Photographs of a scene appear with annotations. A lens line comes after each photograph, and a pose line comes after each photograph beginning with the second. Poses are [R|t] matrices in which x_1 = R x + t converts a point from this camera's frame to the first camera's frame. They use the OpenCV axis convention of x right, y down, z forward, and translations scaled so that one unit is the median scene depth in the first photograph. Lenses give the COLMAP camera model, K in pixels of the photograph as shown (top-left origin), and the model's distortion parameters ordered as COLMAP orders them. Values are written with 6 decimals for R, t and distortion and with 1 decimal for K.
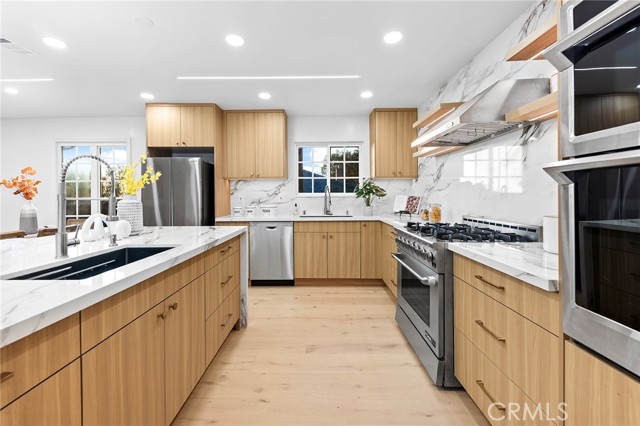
lens RADIAL K [[299.1, 0, 306.3], [0, 299.1, 204.4], [0, 0, 1]] dist [0.012708, -0.000026]
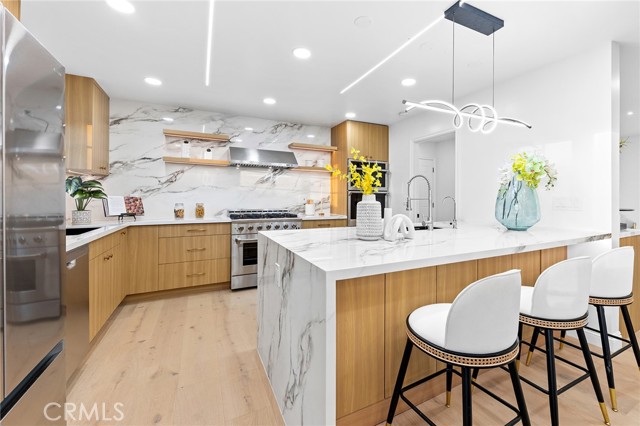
lens RADIAL K [[284.0, 0, 358.6], [0, 284.0, 198.7], [0, 0, 1]] dist [0.013315, 0.000127]
pose [[-0.572366, 0.002957, 0.819993, -1.027406], [0.022395, 0.999677, 0.012027, -0.022831], [-0.819693, 0.025248, -0.572247, 1.212353]]
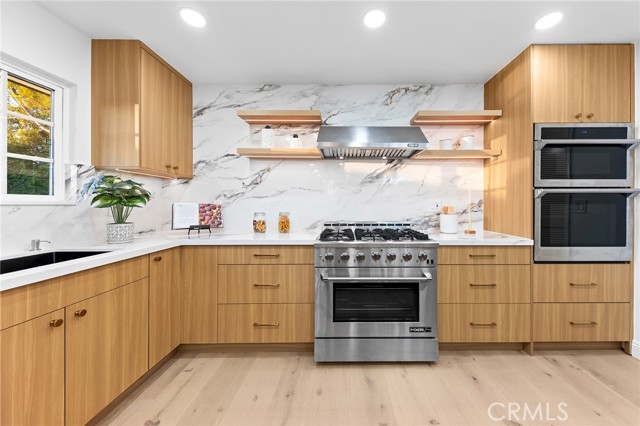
lens RADIAL K [[230.4, 0, 340.2], [0, 230.4, 204.1], [0, 0, 1]] dist [-0.000357, -0.000029]
pose [[-0.079526, 0.008045, 0.996800, -0.295832], [0.030093, 0.999531, -0.005666, -0.019214], [-0.996378, 0.029546, -0.079731, 0.941093]]
